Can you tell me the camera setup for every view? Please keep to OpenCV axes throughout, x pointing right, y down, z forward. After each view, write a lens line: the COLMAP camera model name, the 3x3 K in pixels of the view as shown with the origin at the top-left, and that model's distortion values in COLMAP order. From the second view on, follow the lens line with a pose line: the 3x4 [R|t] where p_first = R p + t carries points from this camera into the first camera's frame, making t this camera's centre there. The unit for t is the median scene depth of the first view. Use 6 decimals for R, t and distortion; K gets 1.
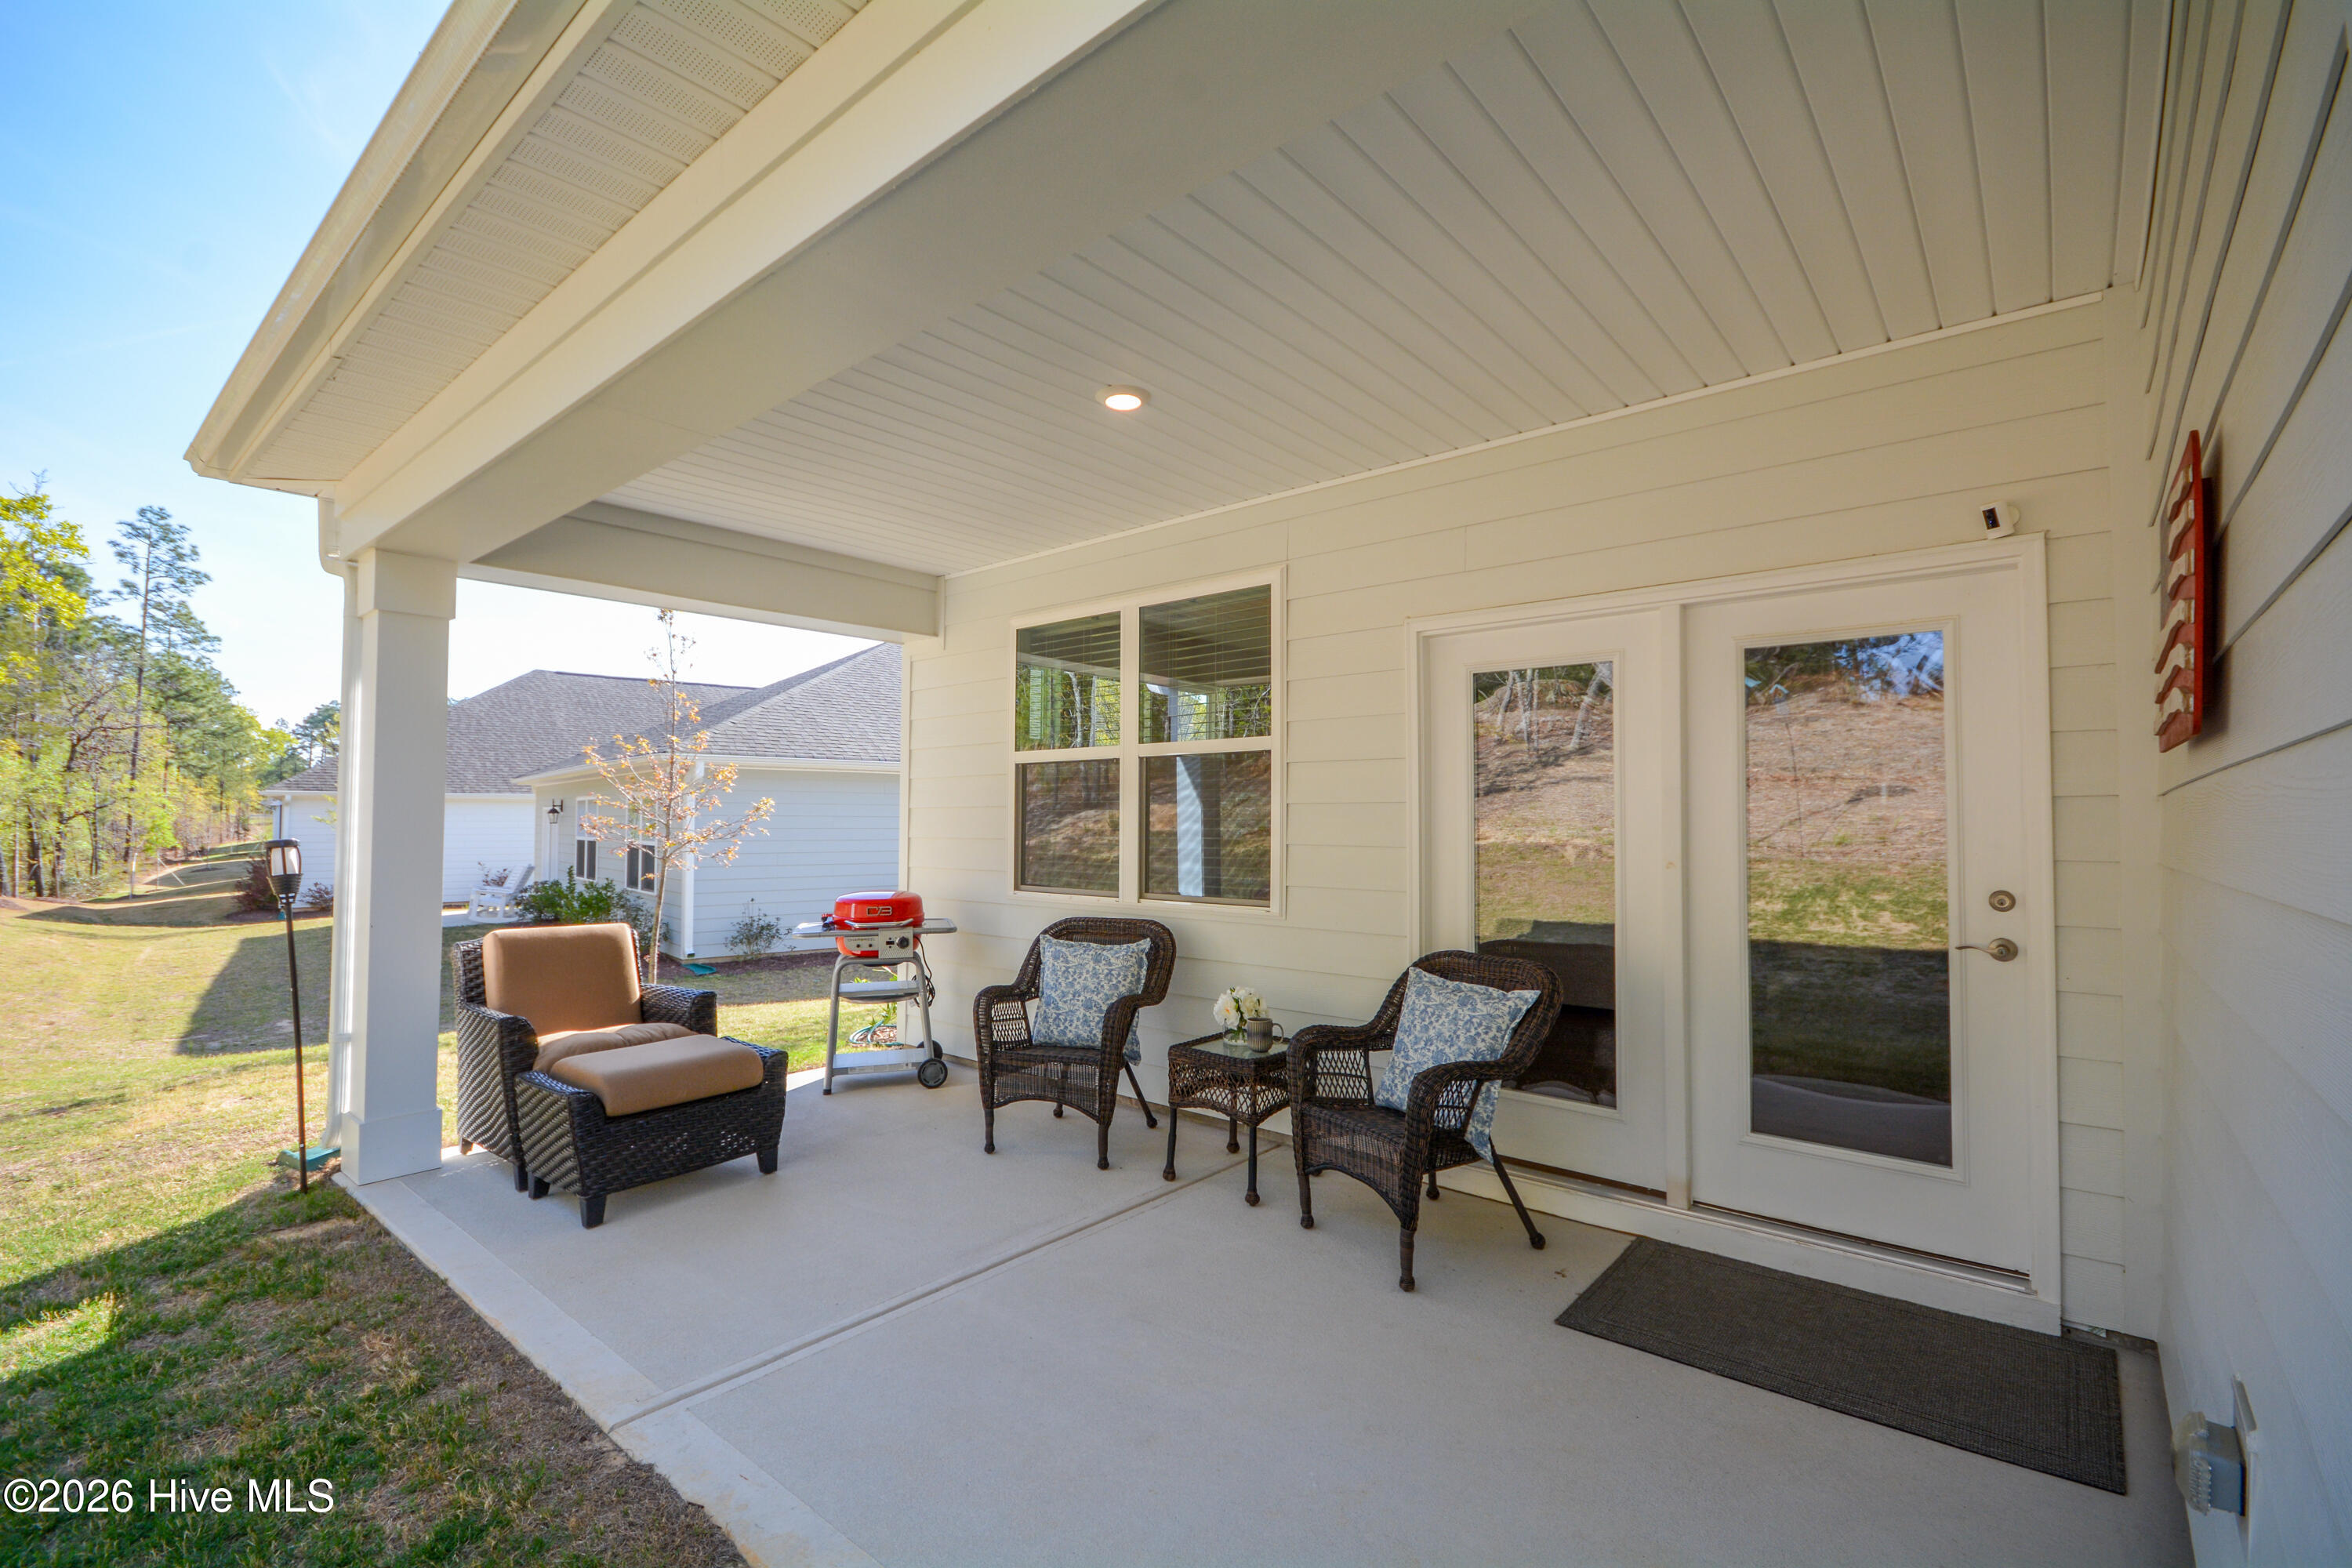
lens RADIAL K [[1049.5, 0, 1177.1], [0, 1049.5, 787.9], [0, 0, 1]] dist [0.005448, -0.008037]
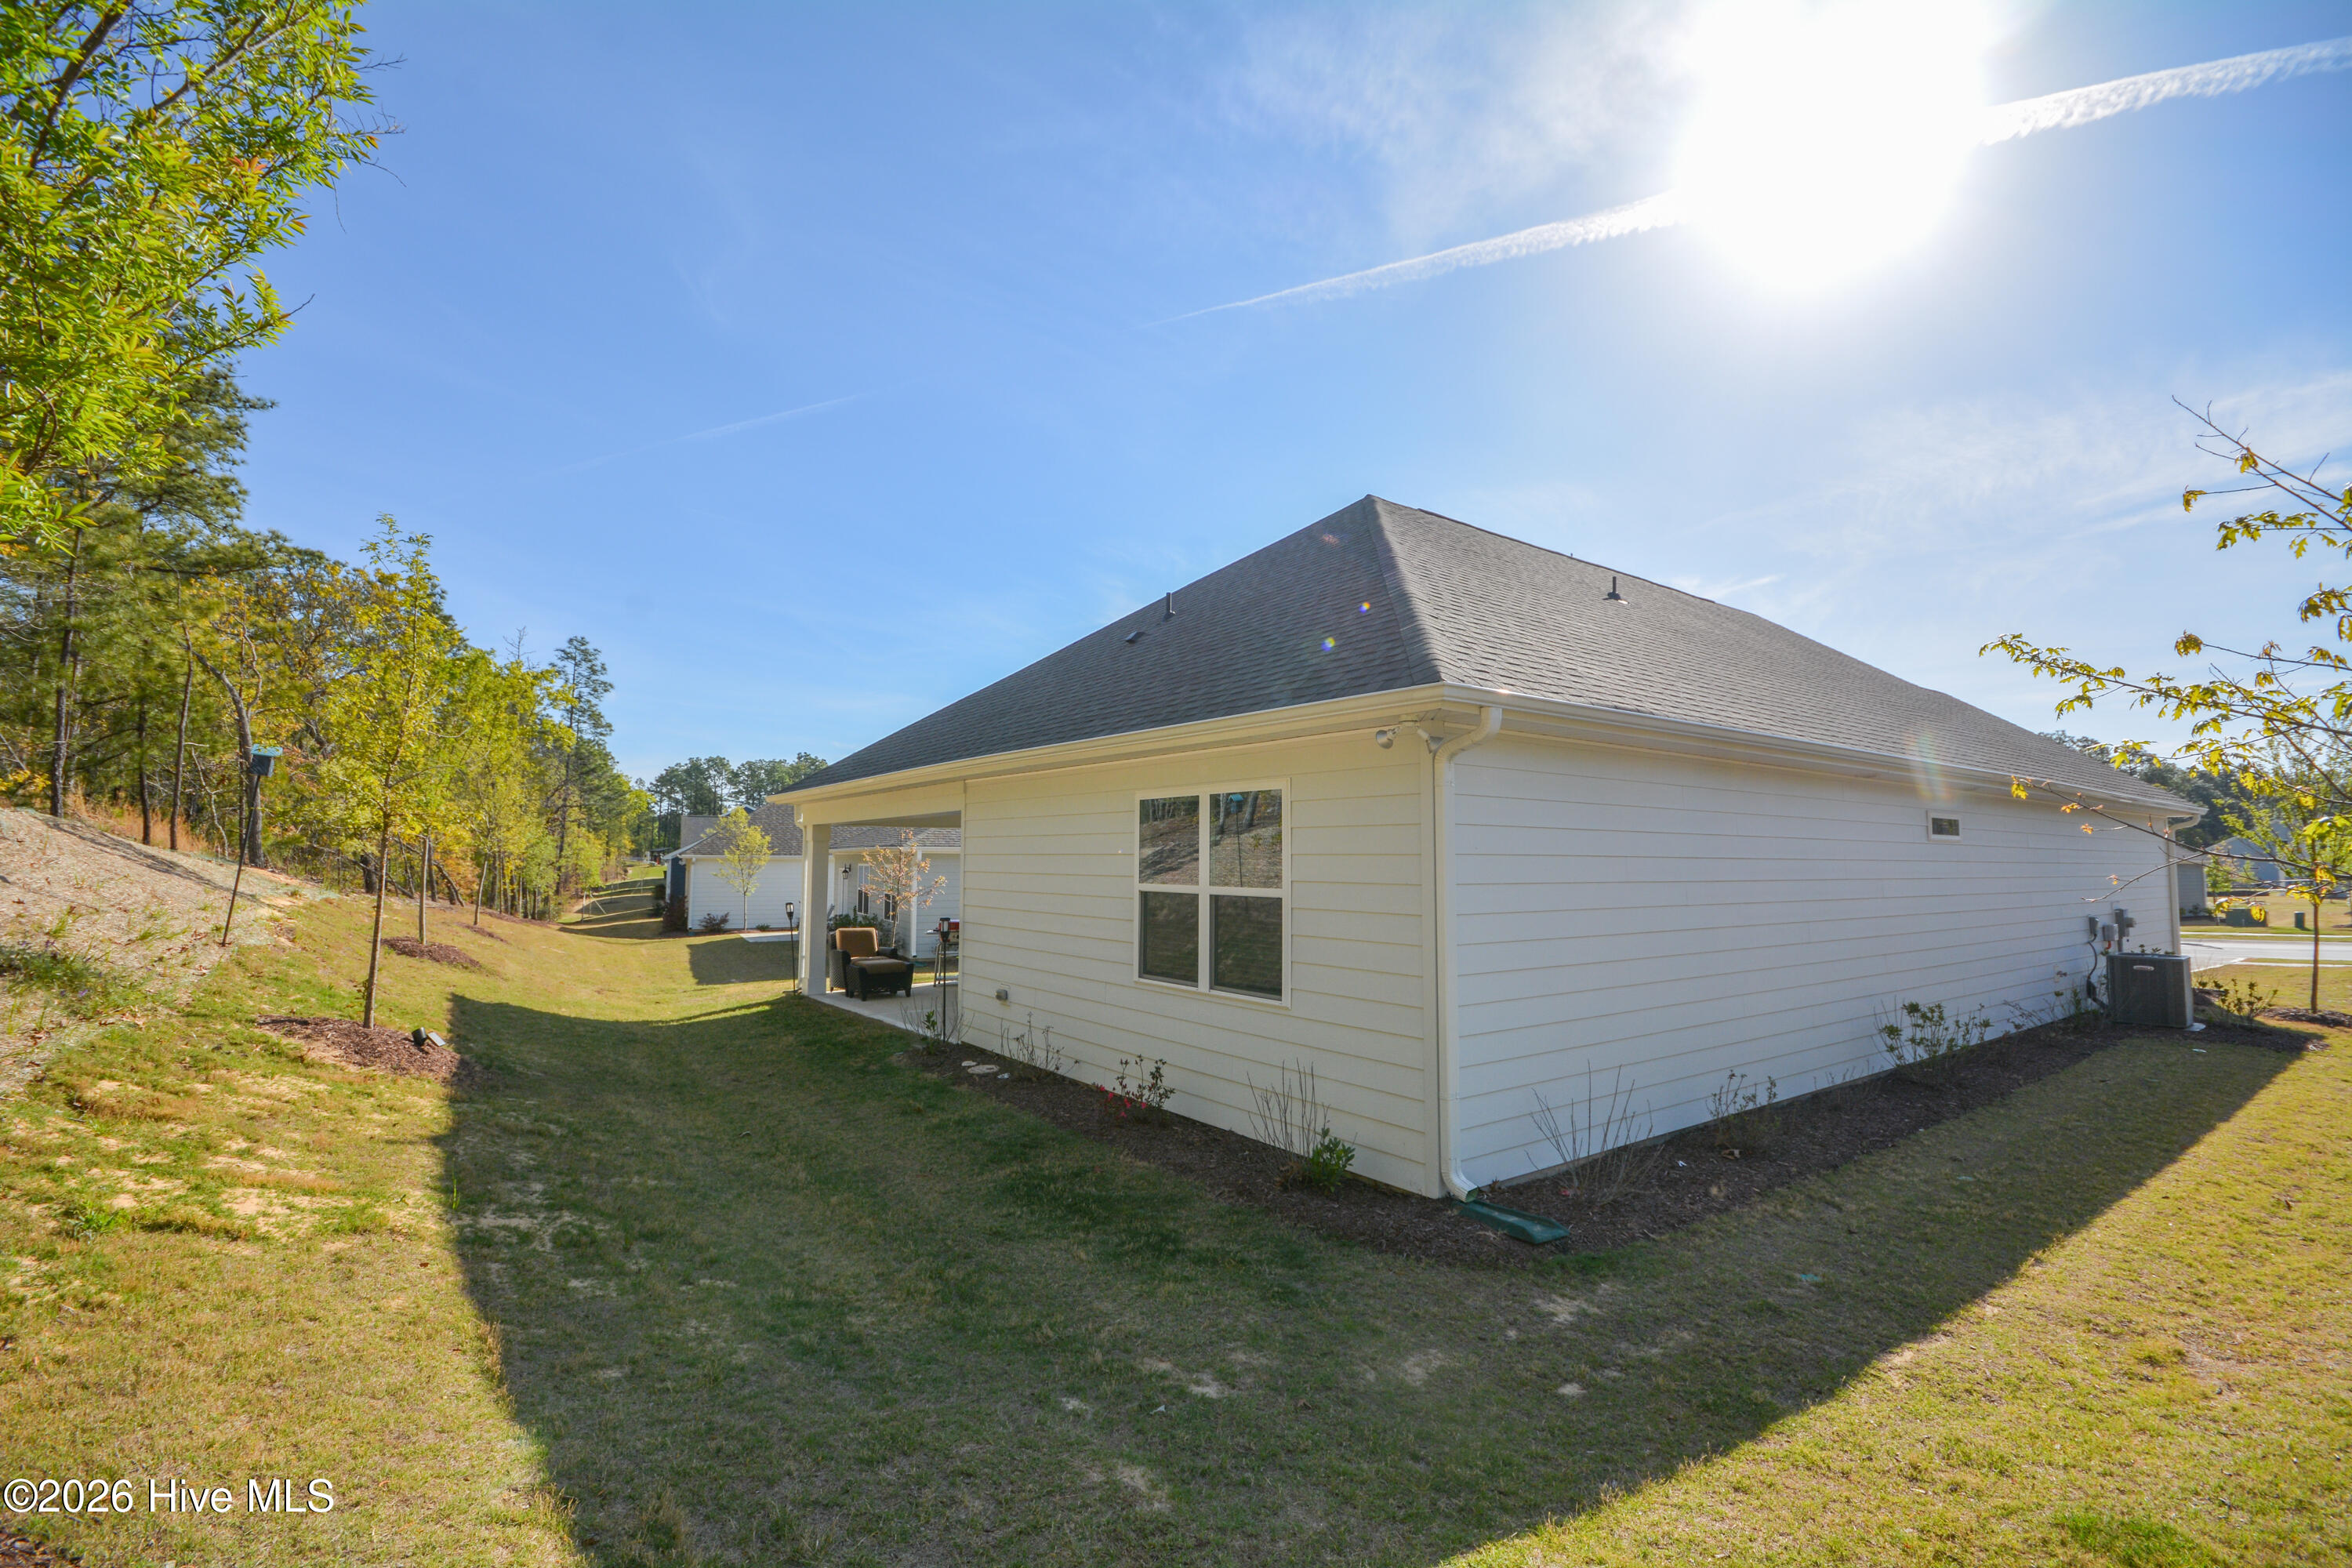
lens RADIAL K [[1049.5, 0, 1177.4], [0, 1049.5, 783.6], [0, 0, 1]] dist [0.005448, -0.008037]
pose [[0.975131, -0.014931, -0.221127, 0.091934], [0.006017, 0.999144, -0.040932, -0.014815], [0.221549, 0.038584, 0.974386, -0.162475]]
